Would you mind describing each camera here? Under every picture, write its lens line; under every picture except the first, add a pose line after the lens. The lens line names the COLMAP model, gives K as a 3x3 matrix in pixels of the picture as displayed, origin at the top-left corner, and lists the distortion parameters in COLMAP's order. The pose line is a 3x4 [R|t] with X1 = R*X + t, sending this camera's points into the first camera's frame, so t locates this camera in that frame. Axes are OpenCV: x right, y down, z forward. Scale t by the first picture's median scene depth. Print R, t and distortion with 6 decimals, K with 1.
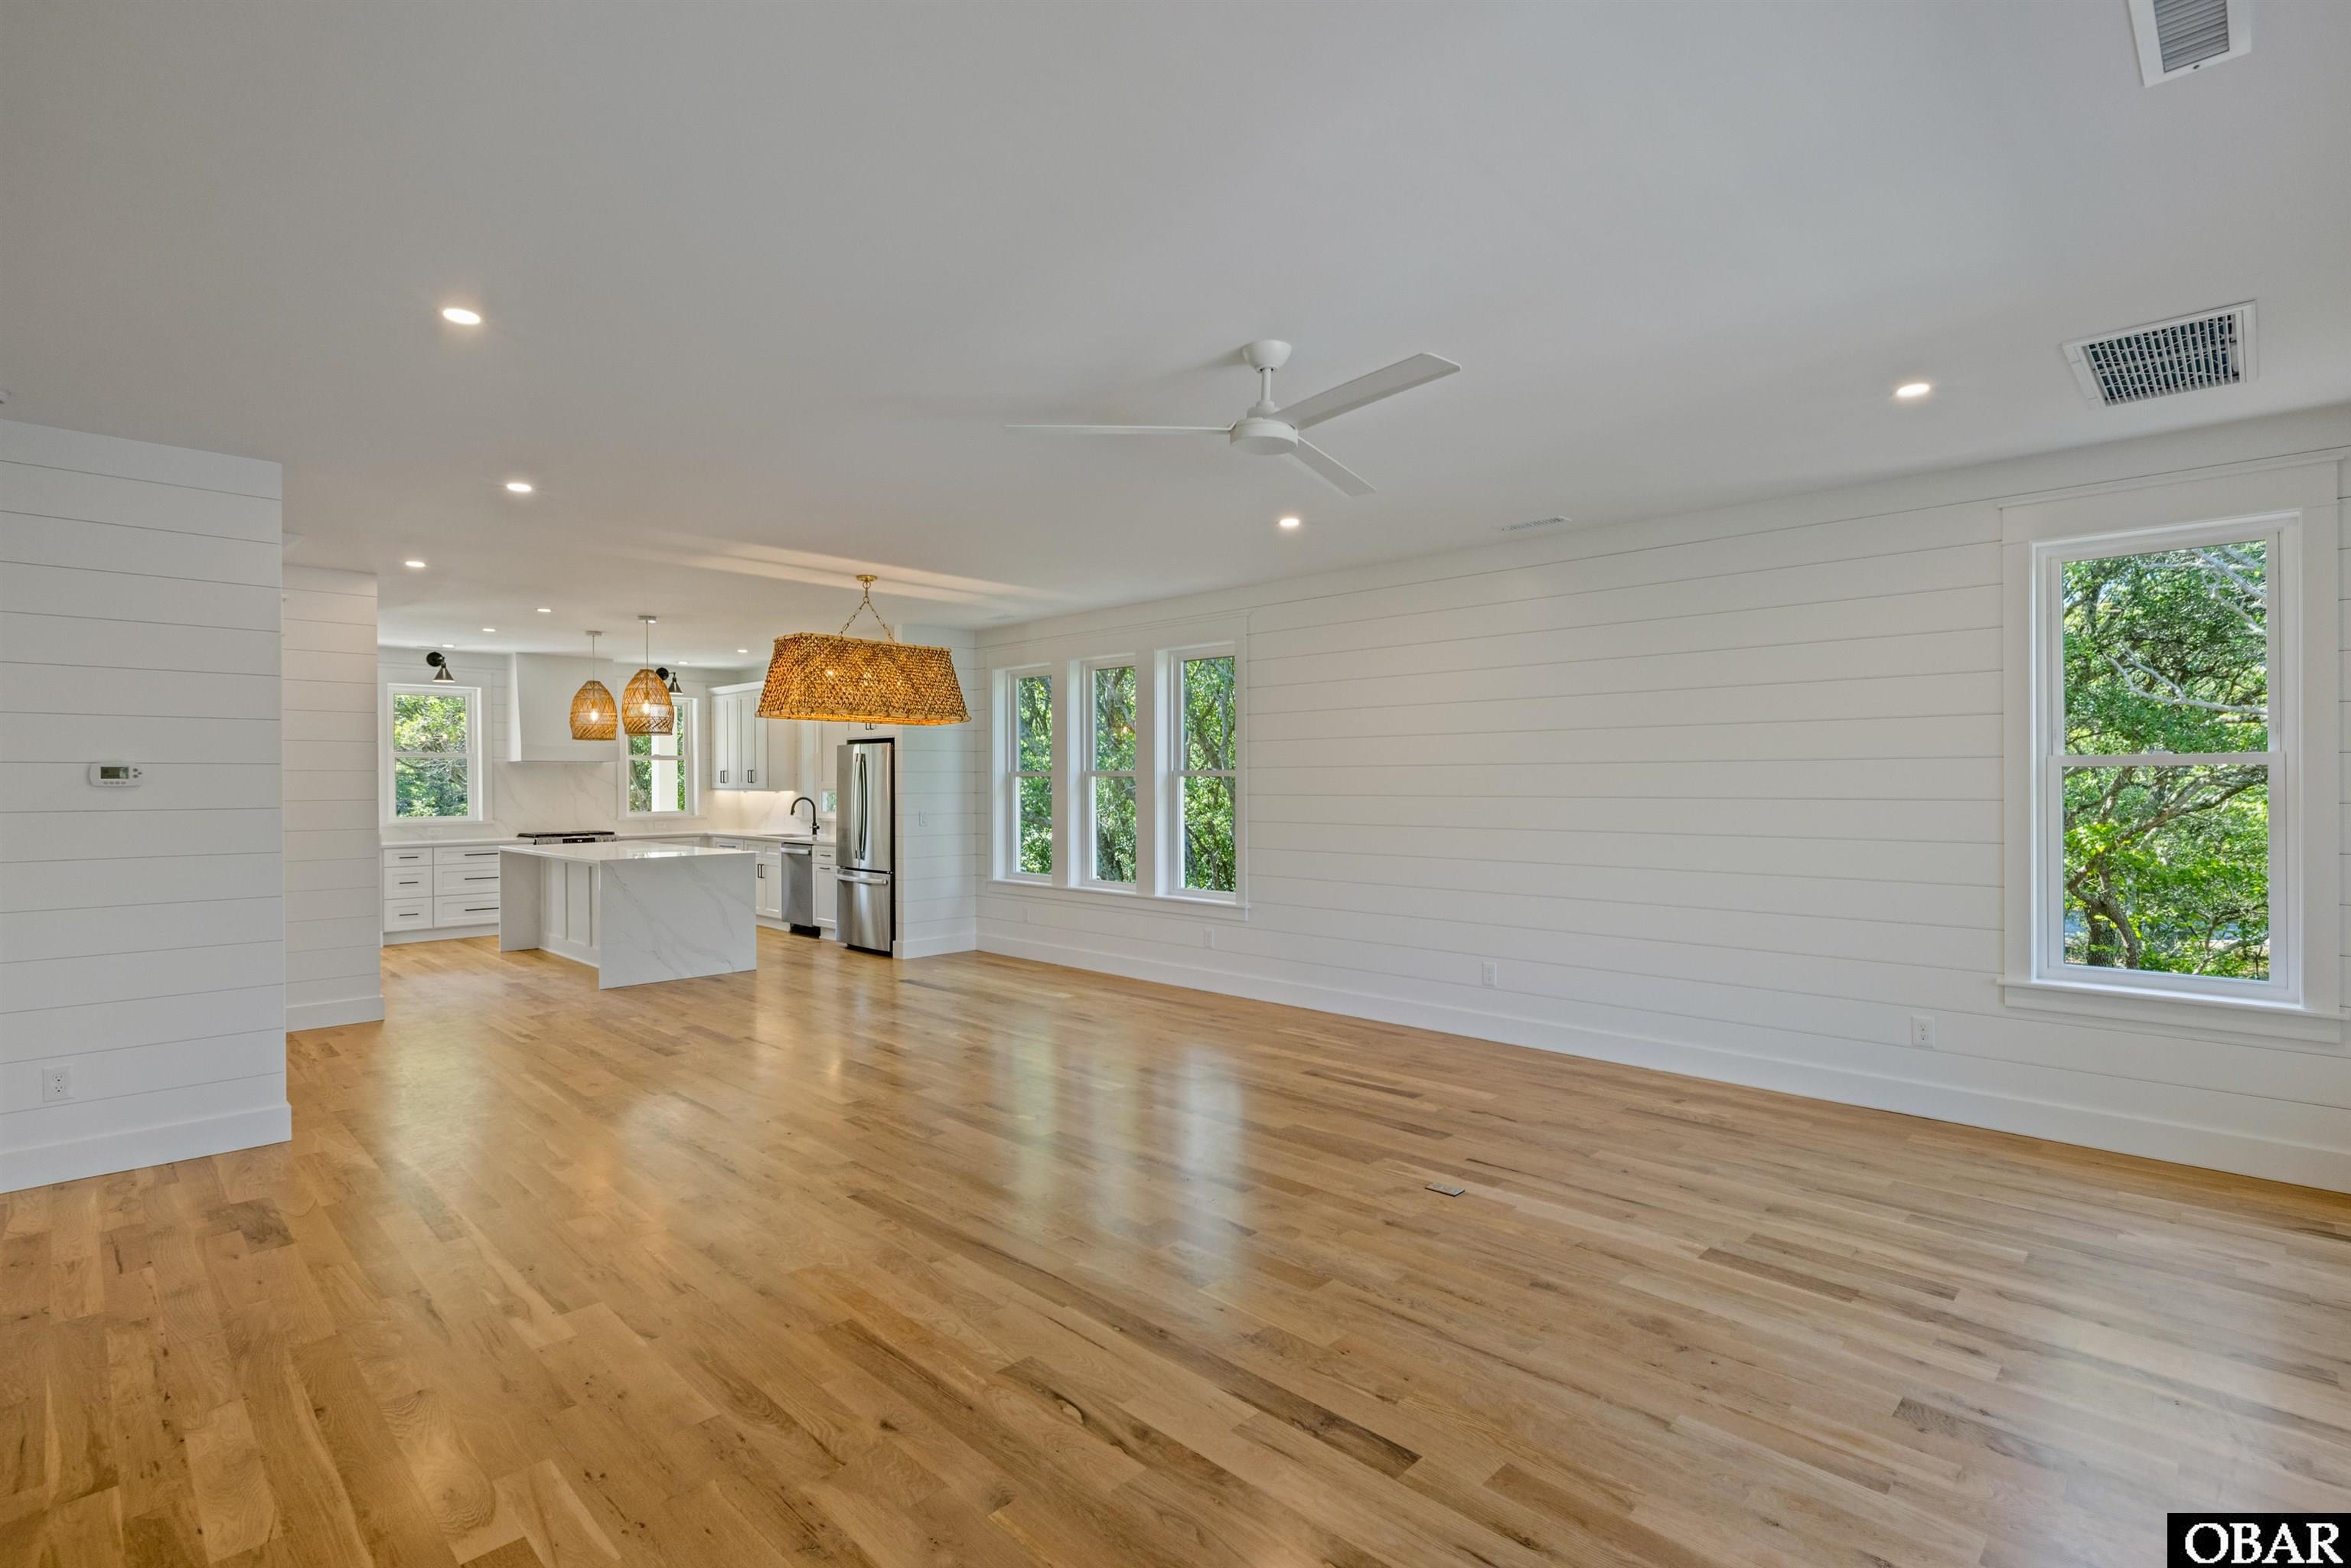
lens RADIAL K [[1100.7, 0, 1175.5], [0, 1100.7, 784.0], [0, 0, 1]] dist [-0.002691, -0.000218]
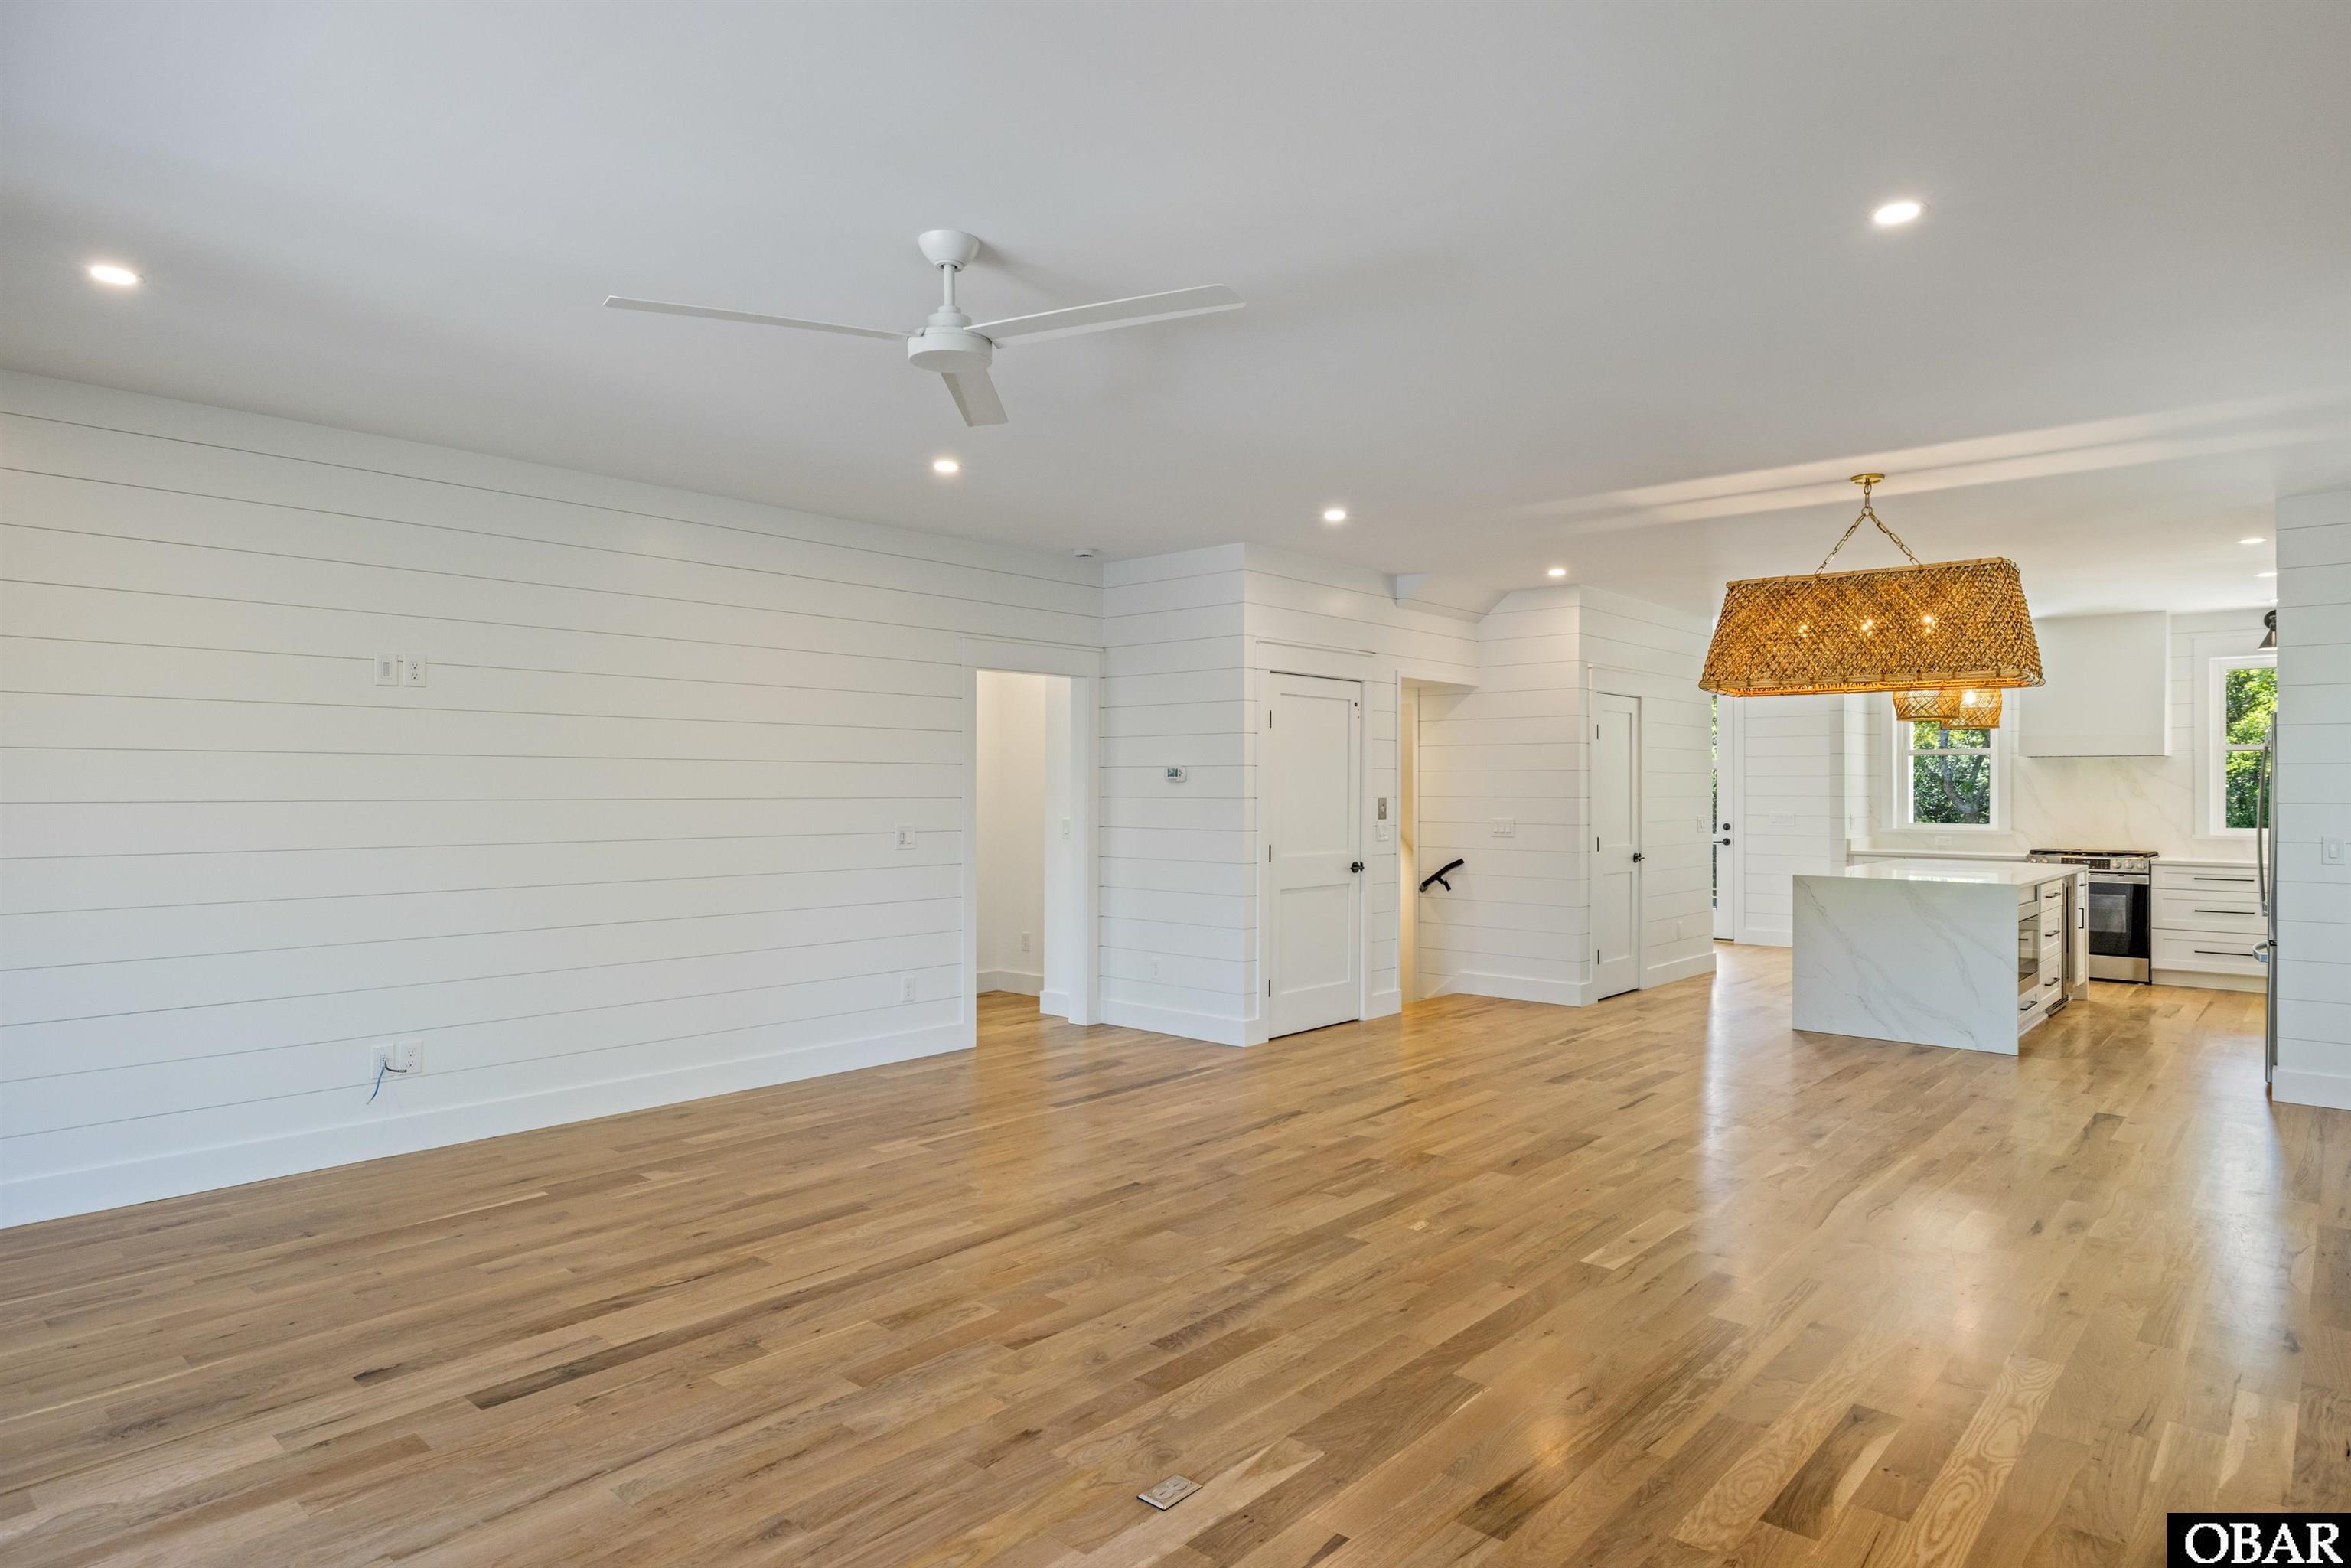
lens RADIAL K [[1322.6, 0, 1175.5], [0, 1322.6, 784.0], [0, 0, 1]] dist [0.002826, 0.001782]
pose [[0.049966, 0.001304, -0.998750, 0.999962], [-0.005901, 0.999982, 0.001010, 0.004532], [0.998733, 0.005843, 0.049973, 1.047529]]
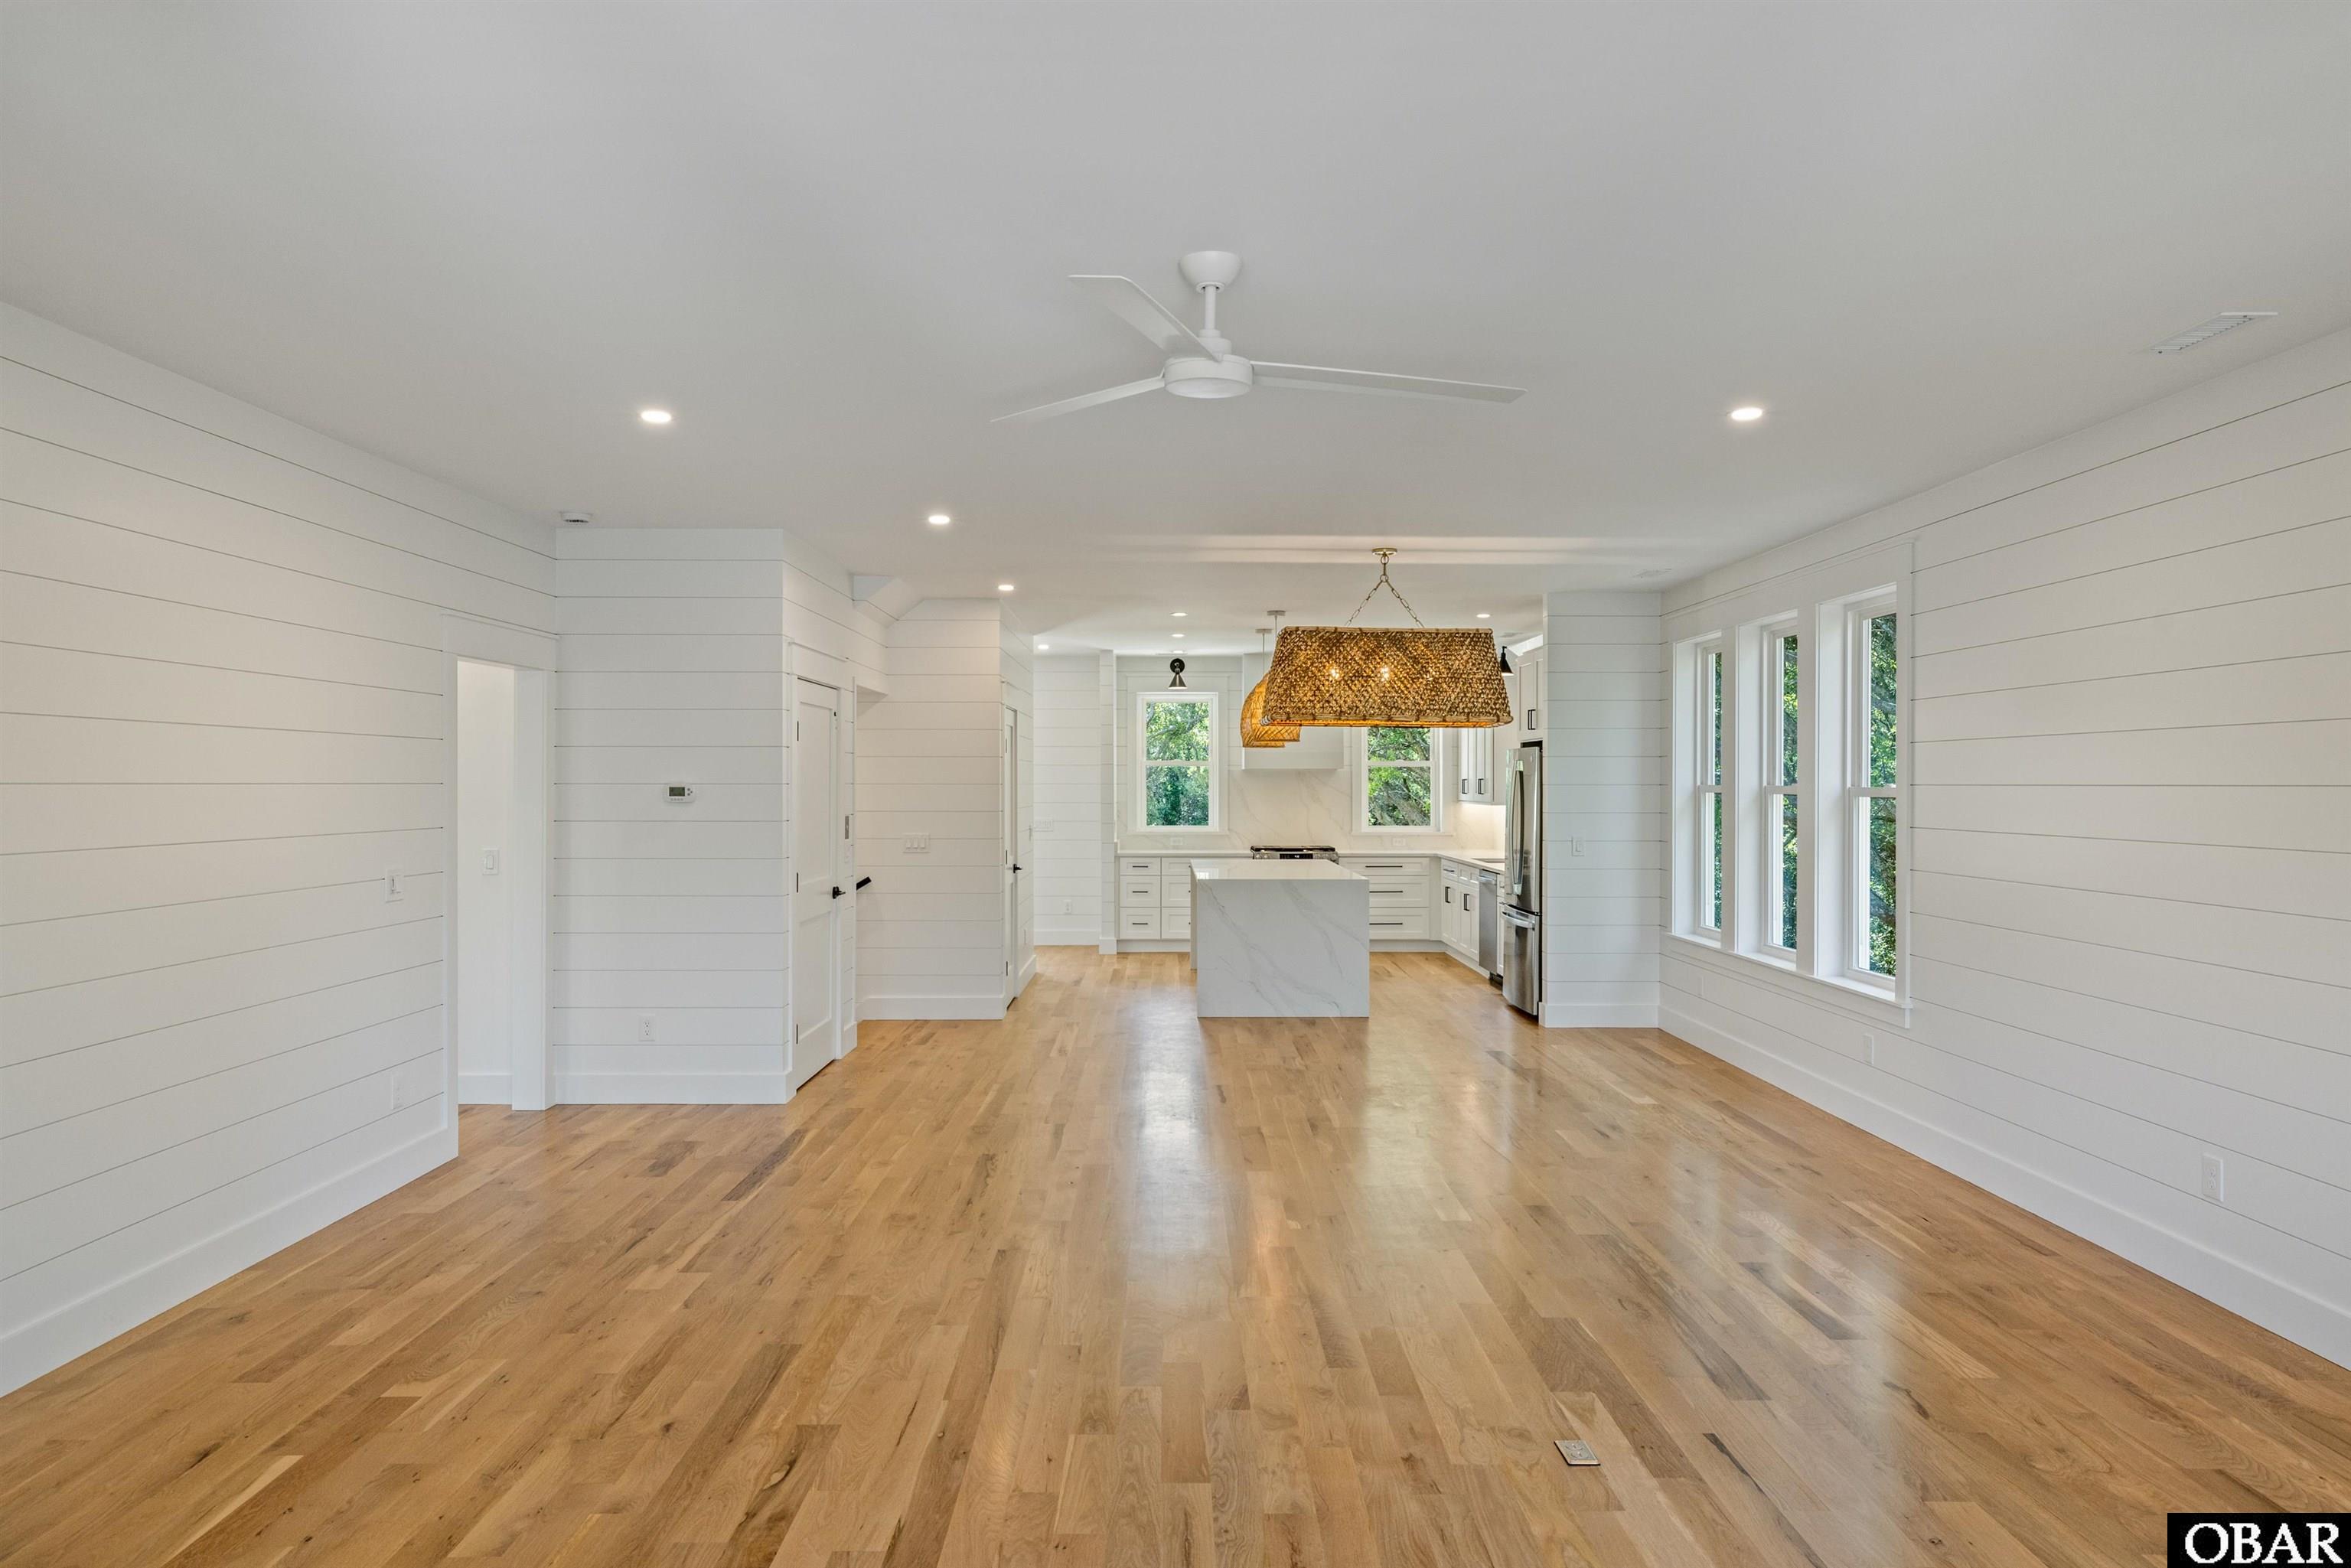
lens RADIAL K [[1456.4, 0, 1175.5], [0, 1456.4, 784.0], [0, 0, 1]] dist [0.001080, 0.000259]
pose [[0.705869, 0.005295, -0.708323, 0.740627], [-0.006632, 0.999978, 0.000866, -0.027057], [0.708312, 0.004086, 0.705888, 0.244403]]
